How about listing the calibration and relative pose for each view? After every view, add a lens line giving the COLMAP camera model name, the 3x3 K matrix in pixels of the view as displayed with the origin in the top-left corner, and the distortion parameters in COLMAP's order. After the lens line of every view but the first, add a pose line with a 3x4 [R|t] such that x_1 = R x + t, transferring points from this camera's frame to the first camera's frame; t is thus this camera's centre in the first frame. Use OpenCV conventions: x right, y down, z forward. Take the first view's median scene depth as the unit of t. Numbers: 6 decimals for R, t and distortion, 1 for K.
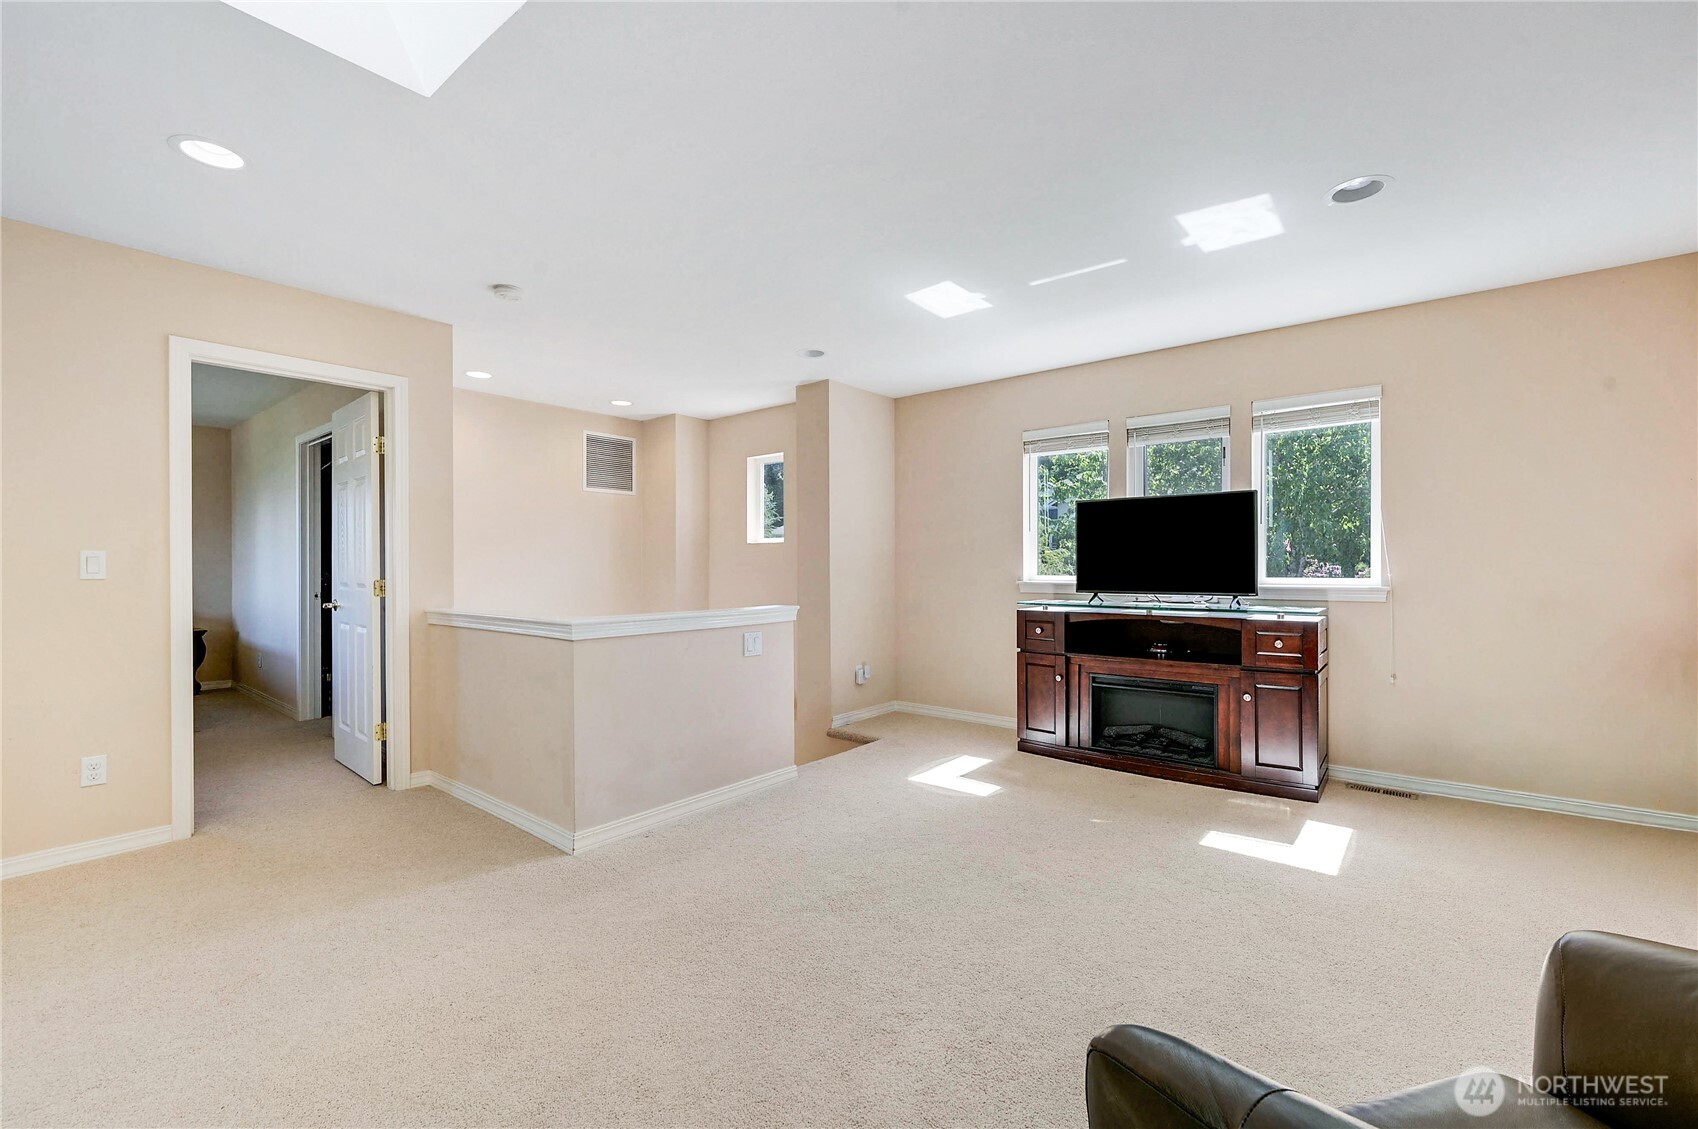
lens RADIAL K [[684.0, 0, 856.4], [0, 684.0, 568.8], [0, 0, 1]] dist [-0.000768, 0.000031]
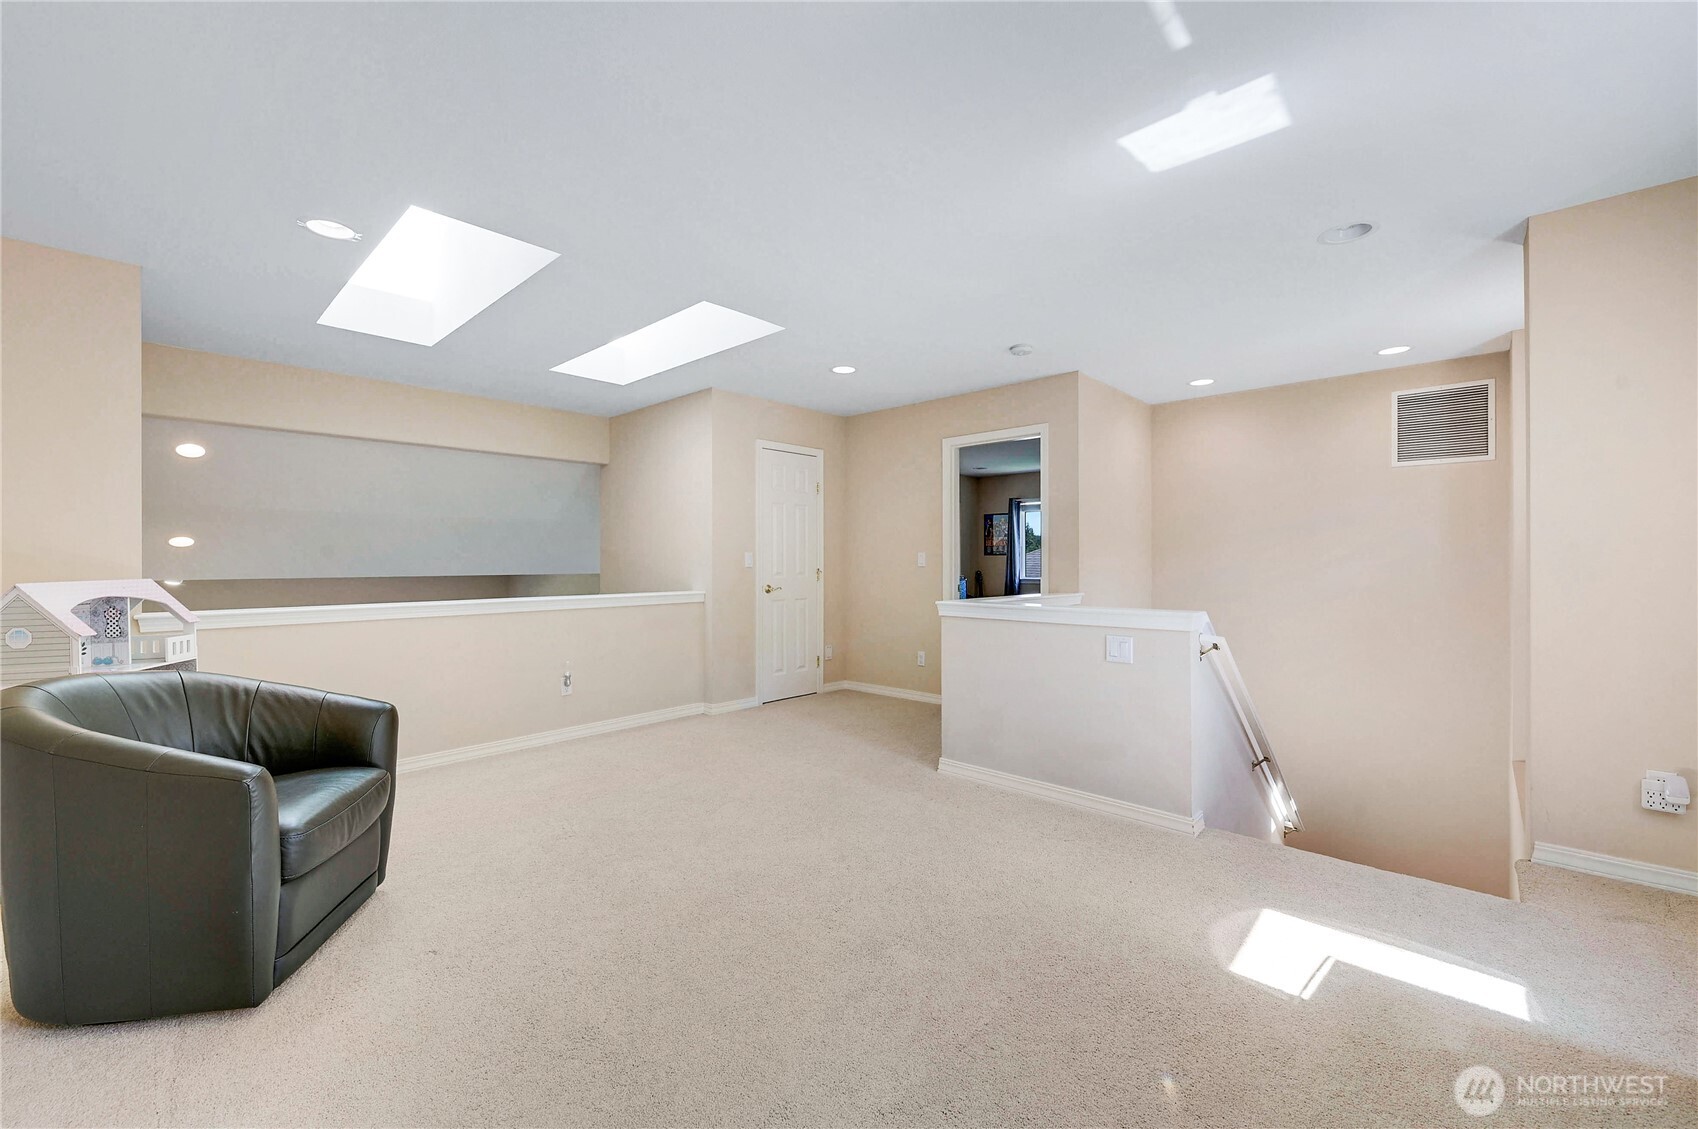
lens RADIAL K [[684.0, 0, 855.3], [0, 684.0, 556.9], [0, 0, 1]] dist [-0.000768, 0.000031]
pose [[-0.045725, -0.004078, -0.998946, 0.431794], [-0.006617, 0.999971, -0.003779, -0.001399], [0.998932, 0.006437, -0.045751, 0.406283]]
